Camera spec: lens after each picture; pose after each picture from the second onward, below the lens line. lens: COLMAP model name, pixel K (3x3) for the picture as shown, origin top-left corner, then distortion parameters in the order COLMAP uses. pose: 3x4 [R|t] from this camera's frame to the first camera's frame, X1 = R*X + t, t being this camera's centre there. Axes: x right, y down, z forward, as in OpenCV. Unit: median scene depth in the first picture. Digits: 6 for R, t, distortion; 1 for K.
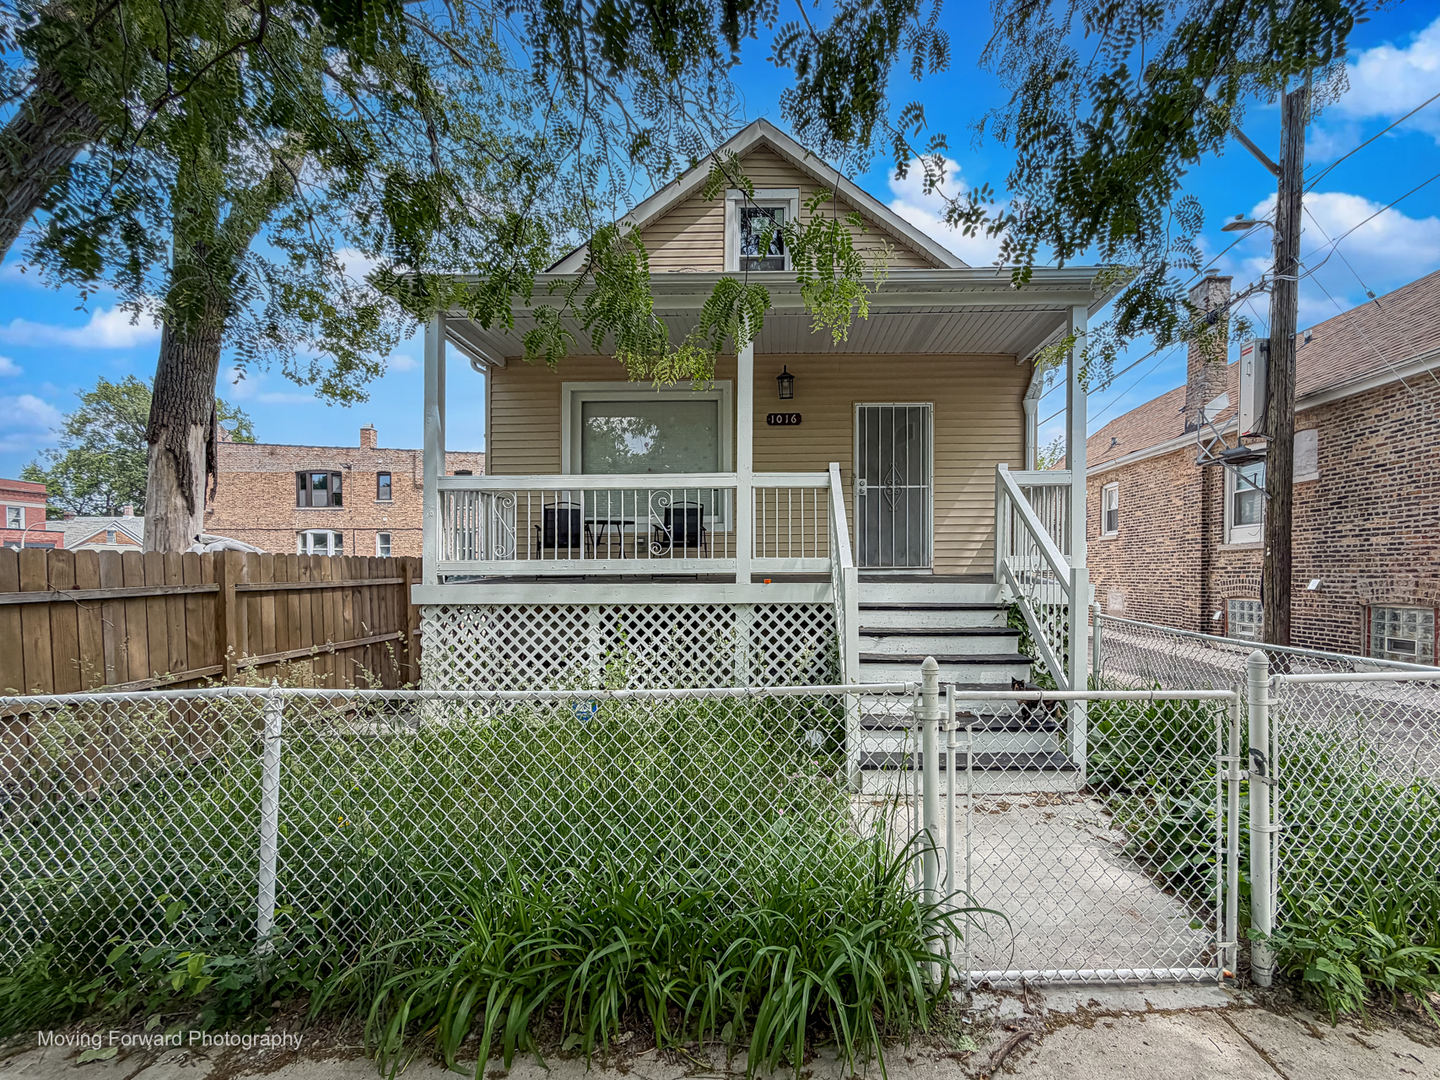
lens RADIAL K [[589.3, 0, 722.2], [0, 589.3, 533.4], [0, 0, 1]] dist [-0.001406, 0.001221]
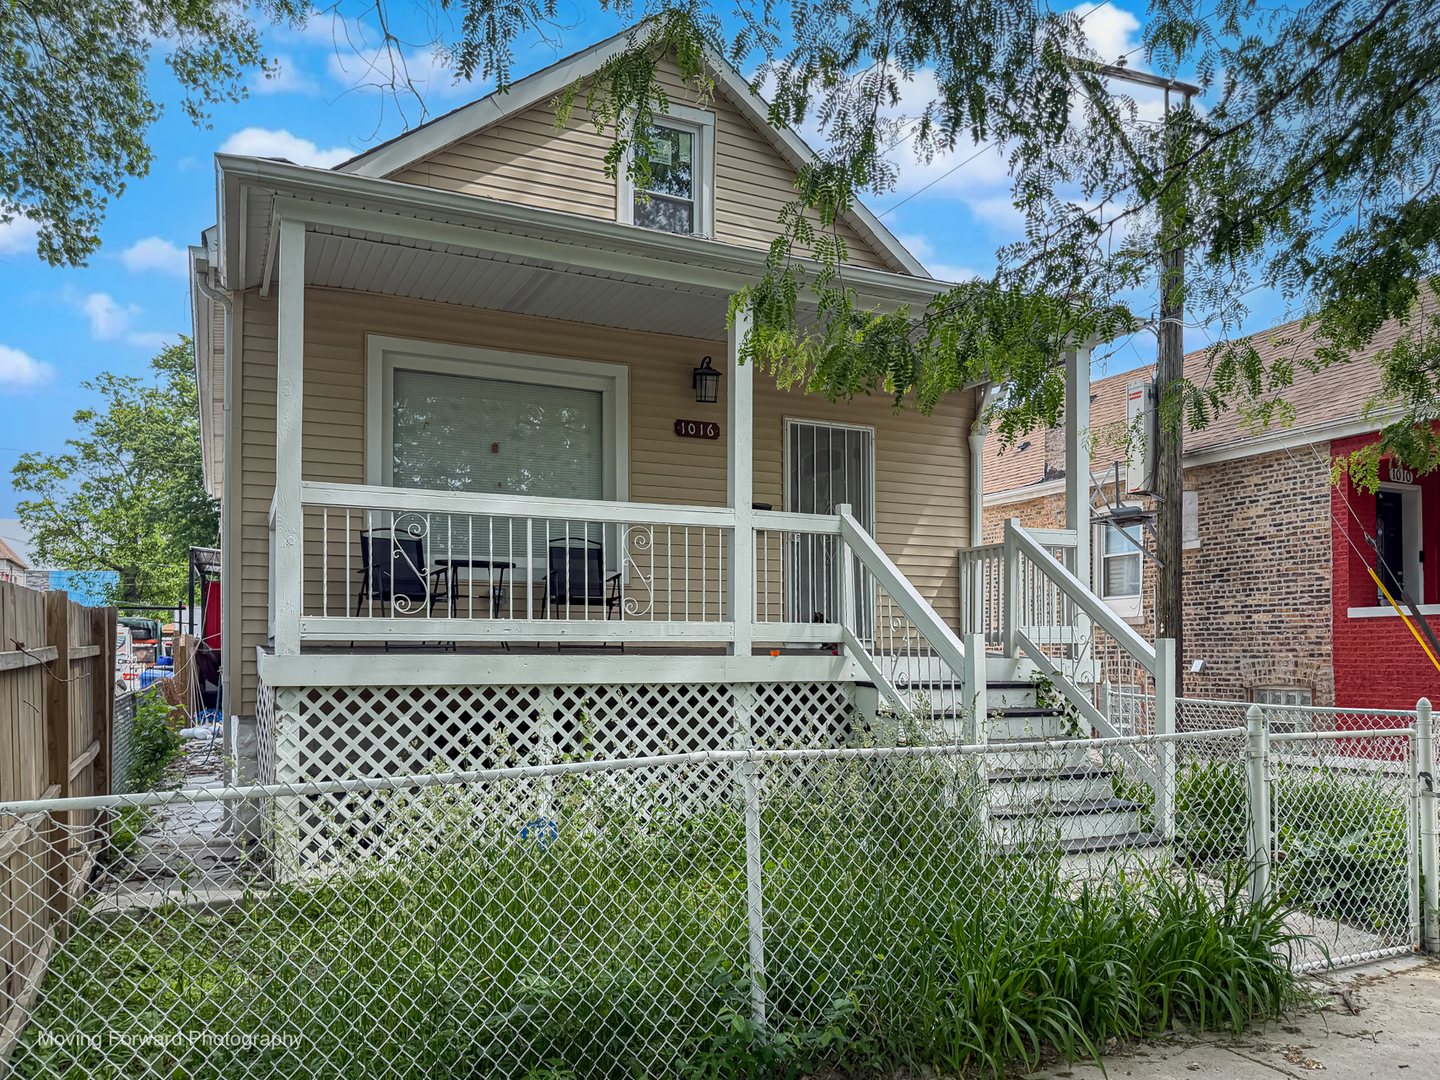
lens RADIAL K [[983.4, 0, 717.0], [0, 983.4, 543.9], [0, 0, 1]] dist [0.012285, 0.001940]
pose [[0.913047, 0.052415, 0.404473, -0.349228], [-0.034800, 0.998103, -0.050785, 0.004709], [-0.406367, 0.032293, 0.913139, -0.095451]]
